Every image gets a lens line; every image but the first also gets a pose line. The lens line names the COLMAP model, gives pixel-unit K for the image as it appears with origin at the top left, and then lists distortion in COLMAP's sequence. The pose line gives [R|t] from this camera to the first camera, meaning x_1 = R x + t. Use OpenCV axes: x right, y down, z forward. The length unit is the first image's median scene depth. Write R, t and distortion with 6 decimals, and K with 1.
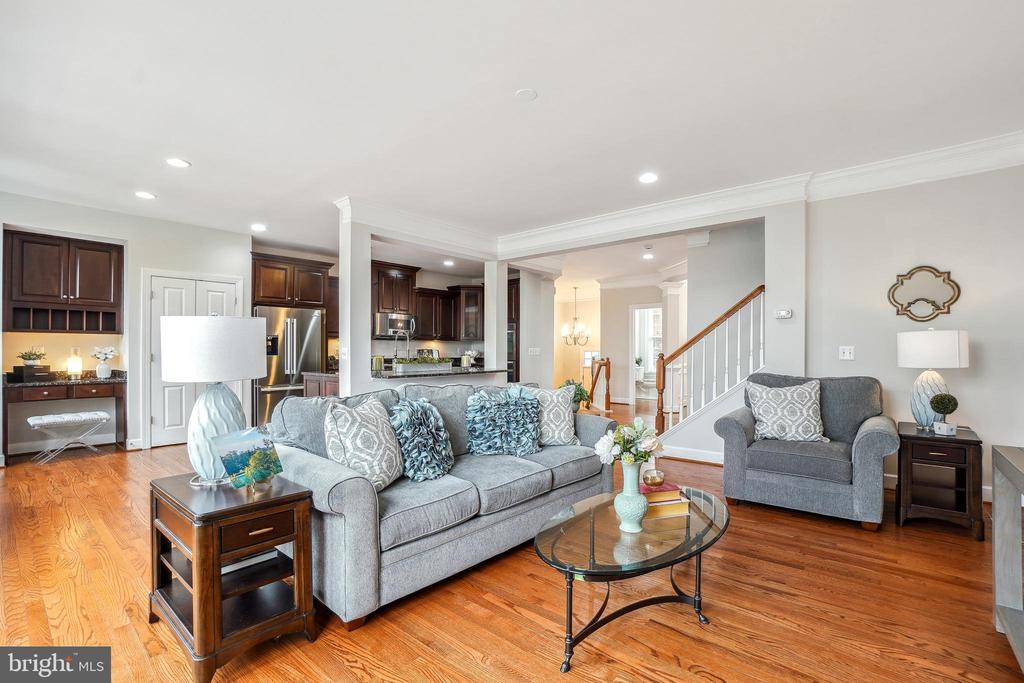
lens RADIAL K [[456.2, 0, 488.7], [0, 456.2, 356.0], [0, 0, 1]] dist [-0.003961, 0.001072]
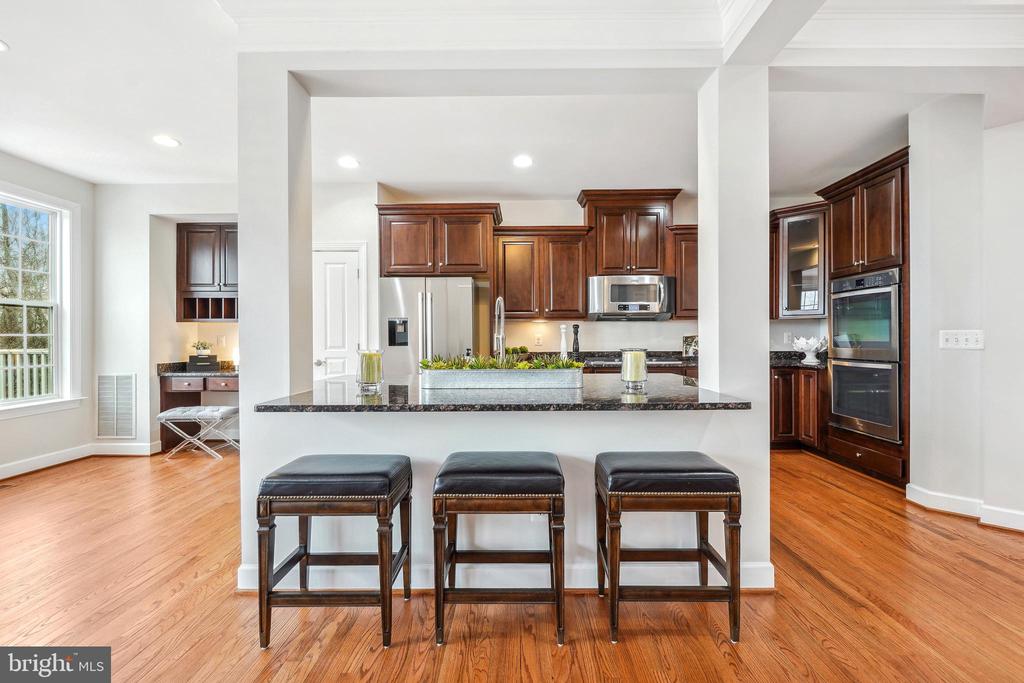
lens RADIAL K [[456.2, 0, 518.3], [0, 456.2, 332.9], [0, 0, 1]] dist [-0.003961, 0.001072]
pose [[0.663659, -0.004790, -0.748020, 0.204758], [-0.002502, 0.999960, -0.008623, -0.019946], [0.748031, 0.007594, 0.663620, 0.798202]]
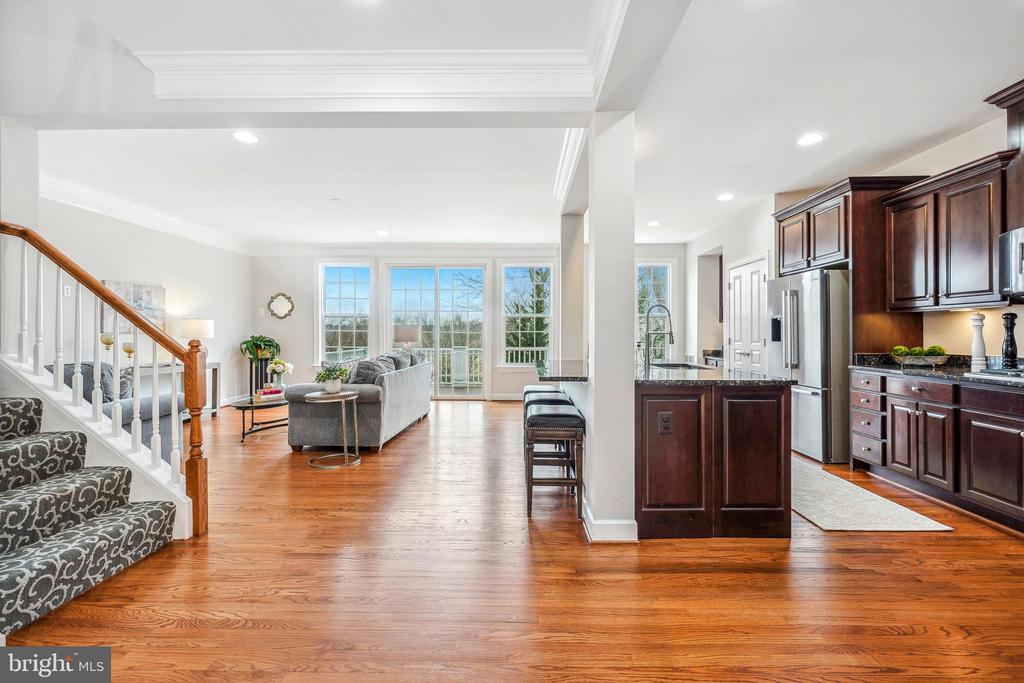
lens RADIAL K [[456.2, 0, 516.6], [0, 456.2, 340.1], [0, 0, 1]] dist [-0.003961, 0.001072]
pose [[-0.757111, 0.010242, -0.653206, 0.426480], [-0.002909, 0.999814, 0.019048, -0.020898], [0.653280, 0.016322, -0.756940, 1.543490]]
